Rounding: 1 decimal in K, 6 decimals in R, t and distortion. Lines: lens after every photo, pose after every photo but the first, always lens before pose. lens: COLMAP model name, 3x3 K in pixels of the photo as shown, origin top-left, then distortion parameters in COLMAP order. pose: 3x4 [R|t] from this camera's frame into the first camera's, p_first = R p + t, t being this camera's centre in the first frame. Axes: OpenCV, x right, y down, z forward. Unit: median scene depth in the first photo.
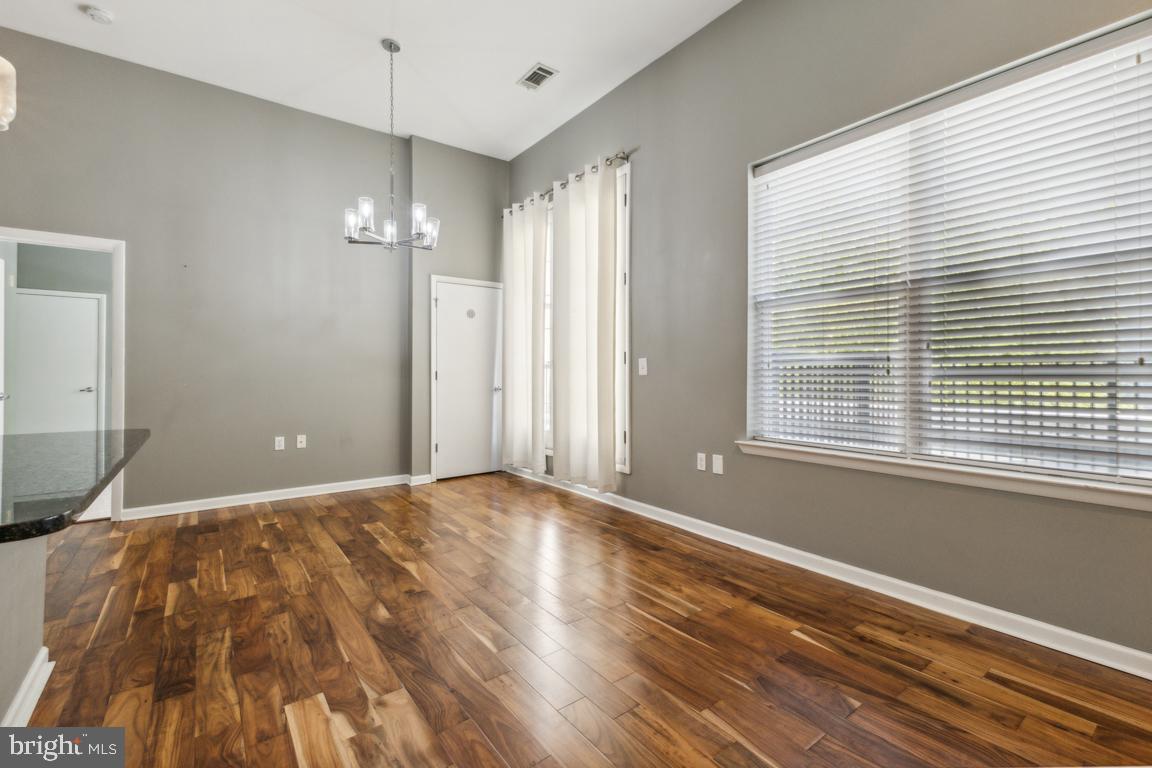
lens RADIAL K [[500.5, 0, 576.5], [0, 500.5, 372.5], [0, 0, 1]] dist [0.003980, -0.000089]
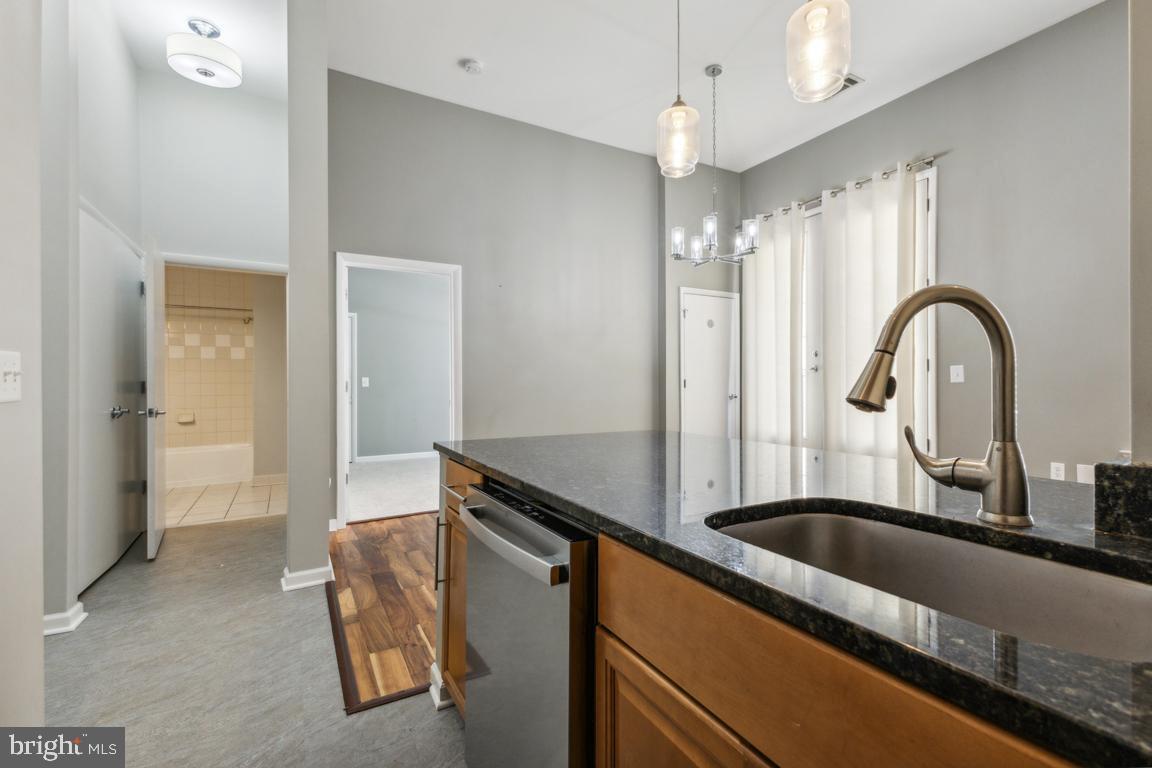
lens RADIAL K [[494.9, 0, 572.4], [0, 494.9, 383.9], [0, 0, 1]] dist [0.002249, 0.000231]
pose [[0.990191, -0.003674, -0.139676, -0.578212], [0.004630, 0.999968, 0.006519, -0.001614], [0.139647, -0.007102, 0.990176, -0.084274]]
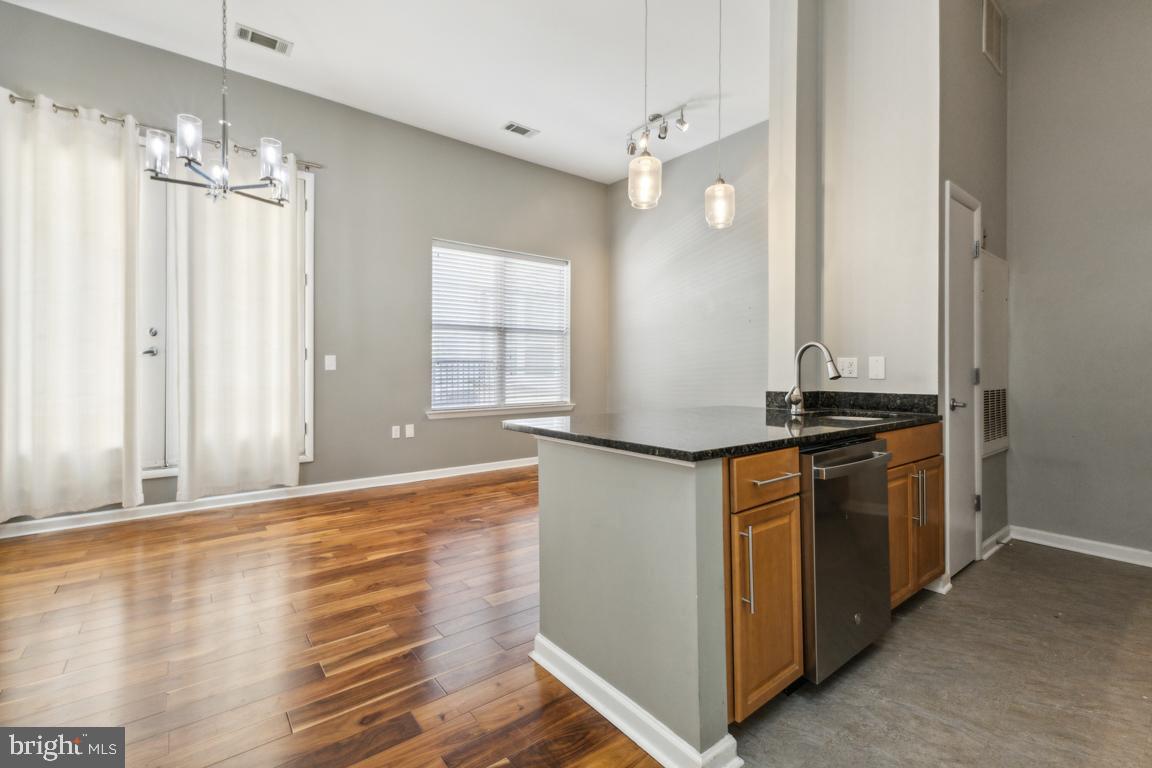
lens RADIAL K [[507.3, 0, 579.3], [0, 507.3, 366.3], [0, 0, 1]] dist [0.014888, -0.005982]
pose [[-0.021897, 0.005631, 0.999744, -1.245514], [-0.003925, 0.999976, -0.005718, 0.001777], [-0.999753, -0.004049, -0.021874, 0.554950]]
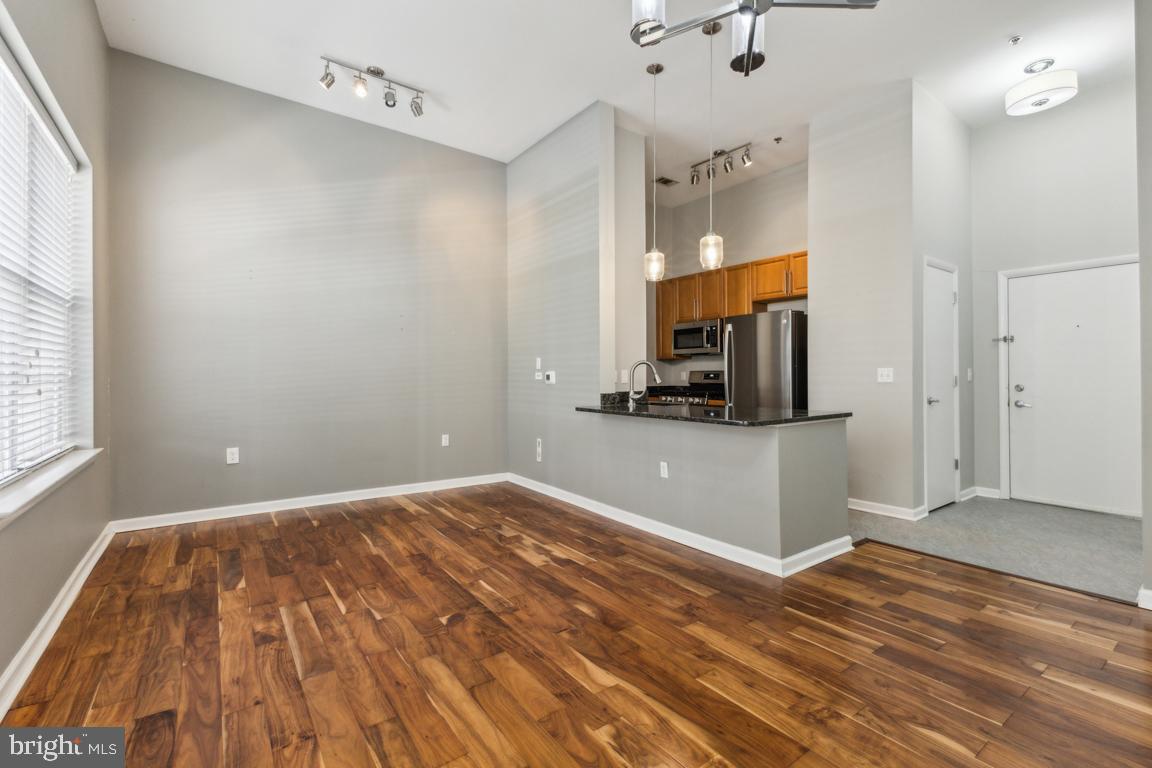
lens RADIAL K [[505.2, 0, 574.3], [0, 505.2, 374.7], [0, 0, 1]] dist [0.003285, 0.000041]
pose [[-0.999771, 0.003263, 0.021141, -0.281333], [0.003143, 0.999979, -0.005697, -0.001166], [-0.021159, -0.005630, -0.999760, 1.489174]]
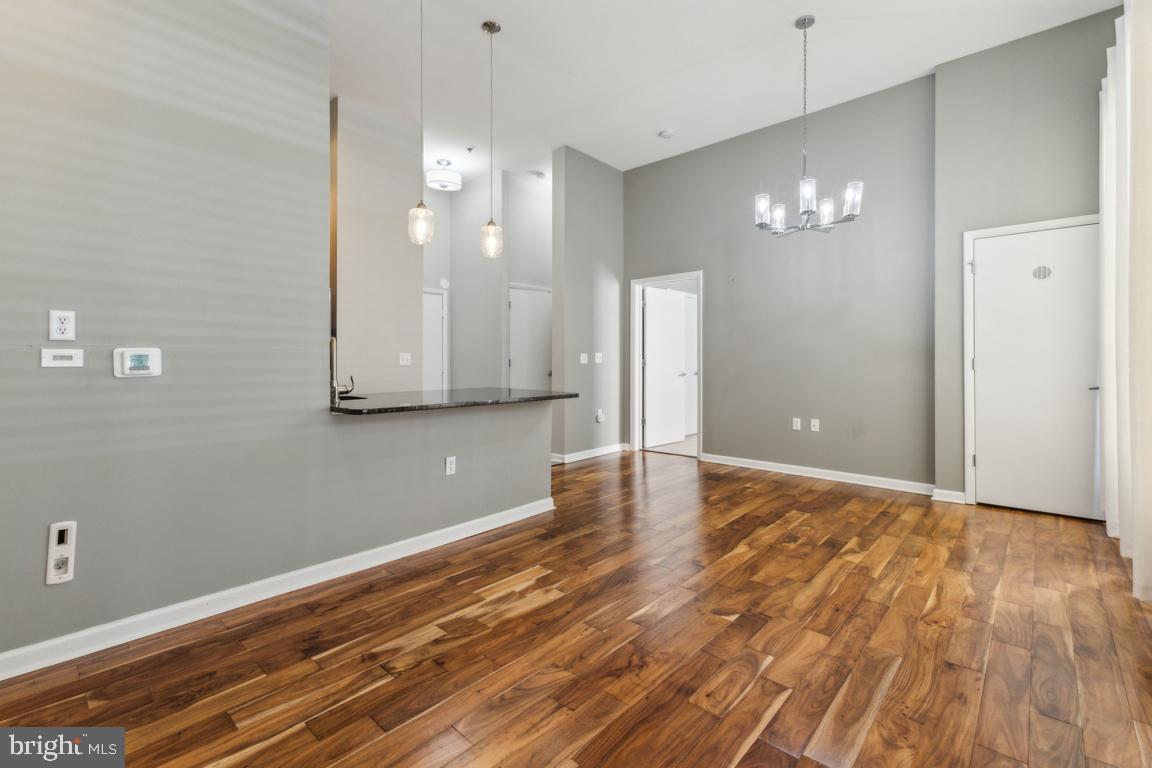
lens RADIAL K [[504.5, 0, 579.3], [0, 504.5, 357.3], [0, 0, 1]] dist [0.003531, 0.000417]
pose [[0.190057, -0.004337, -0.981763, 0.557168], [0.002010, 0.999990, -0.004028, -0.003313], [0.981771, -0.001208, 0.190064, 0.429952]]
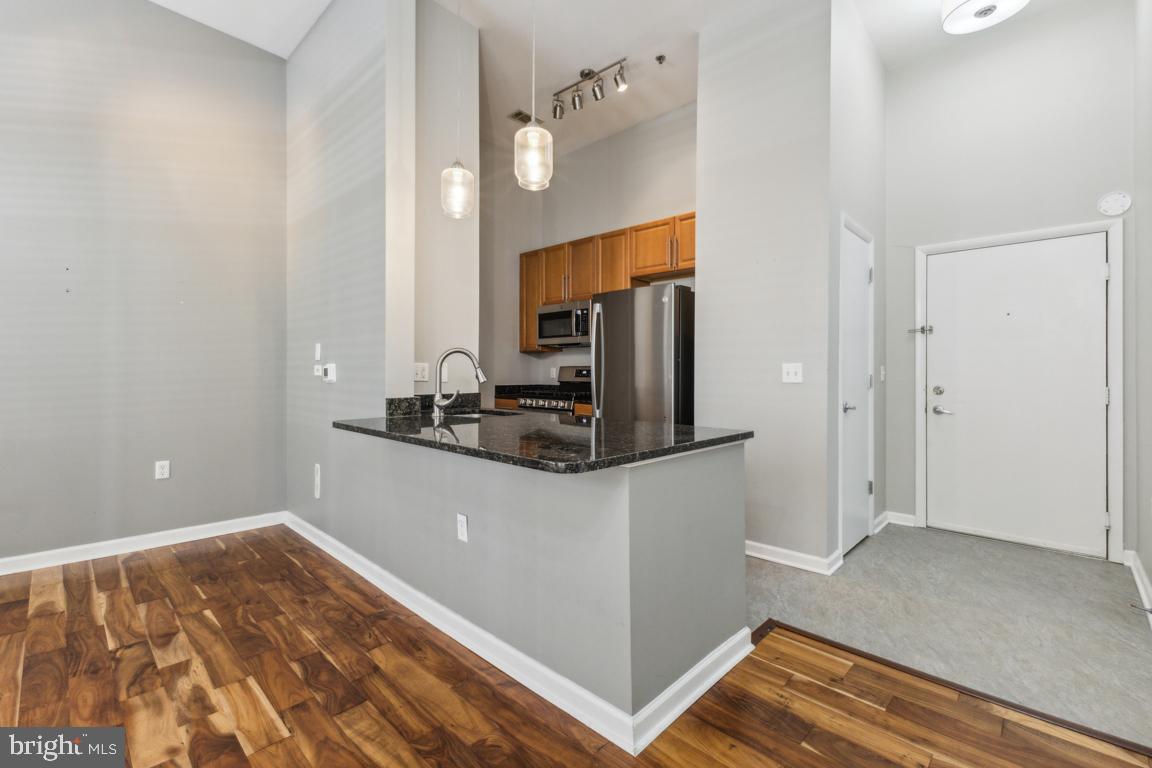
lens RADIAL K [[500.5, 0, 576.5], [0, 500.5, 372.5], [0, 0, 1]] dist [0.003980, -0.000089]
pose [[-0.986866, -0.005293, -0.161455, -0.496368], [-0.004734, 0.999981, -0.003848, -0.000201], [0.161472, -0.003033, -0.986873, 1.046120]]
